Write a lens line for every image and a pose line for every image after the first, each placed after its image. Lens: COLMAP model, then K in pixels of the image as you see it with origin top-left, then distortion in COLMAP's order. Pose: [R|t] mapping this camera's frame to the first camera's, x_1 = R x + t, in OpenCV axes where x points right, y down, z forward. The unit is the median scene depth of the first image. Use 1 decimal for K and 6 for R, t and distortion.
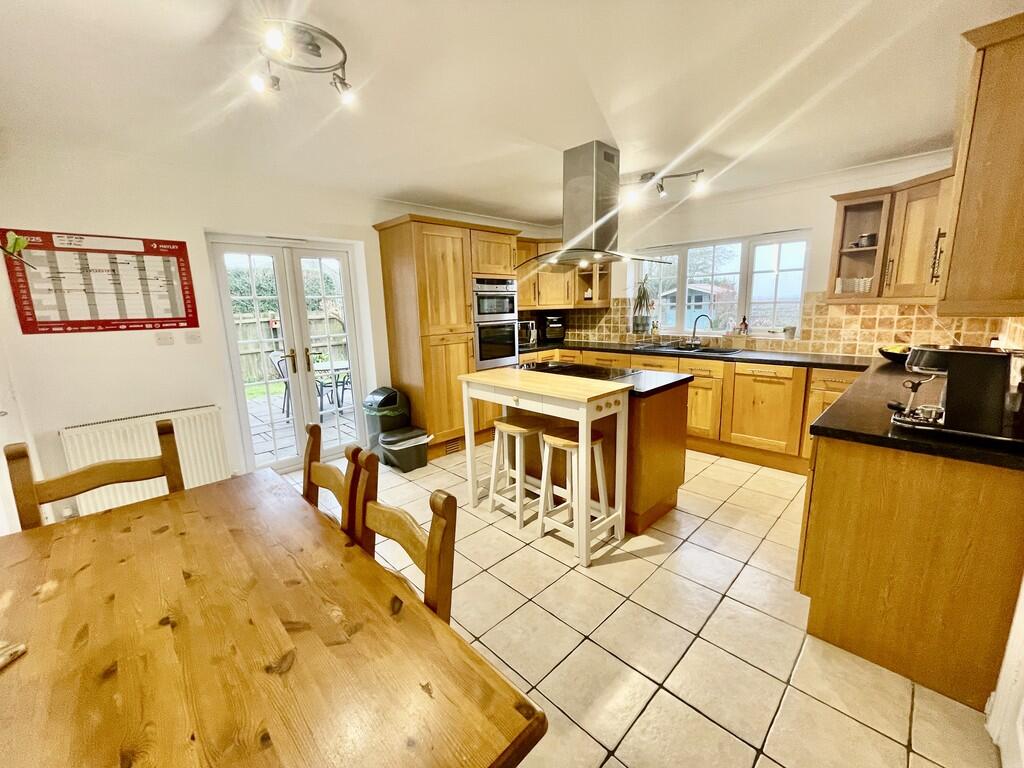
lens RADIAL K [[414.1, 0, 513.5], [0, 414.1, 382.7], [0, 0, 1]] dist [-0.005486, 0.000027]
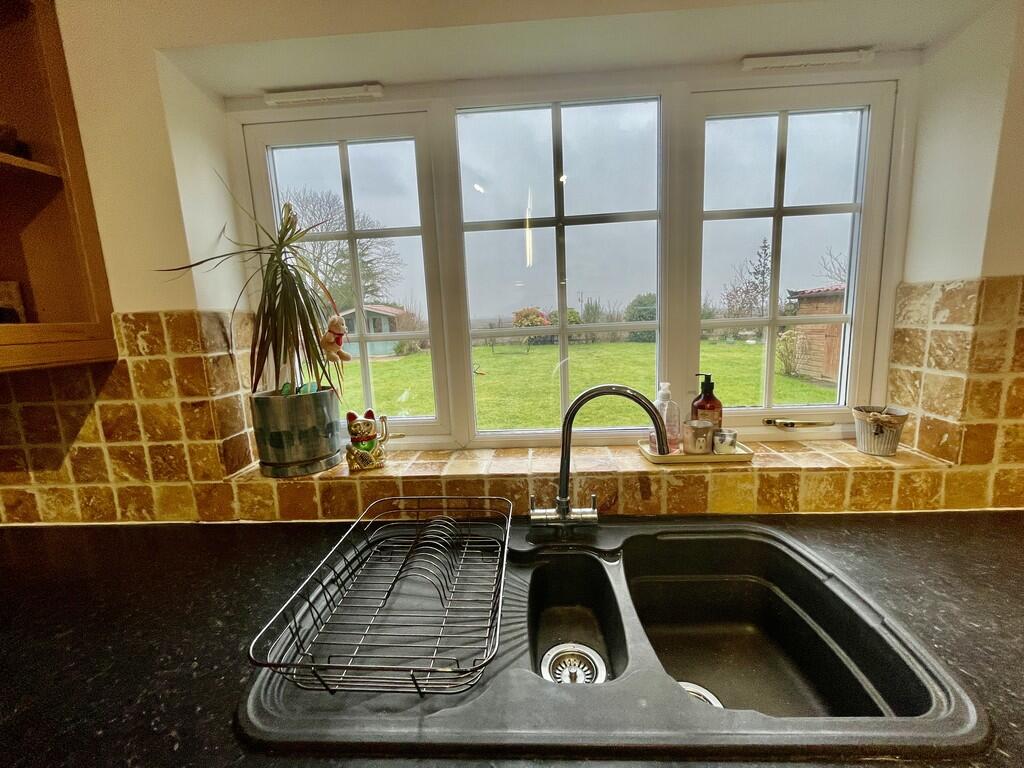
lens RADIAL K [[414.1, 0, 505.8], [0, 414.1, 381.8], [0, 0, 1]] dist [-0.005486, 0.000027]
pose [[0.727146, -0.111199, 0.677417, 0.239547], [0.147075, 0.989115, 0.004492, -0.148639], [-0.670543, 0.096365, 0.735585, 0.748019]]
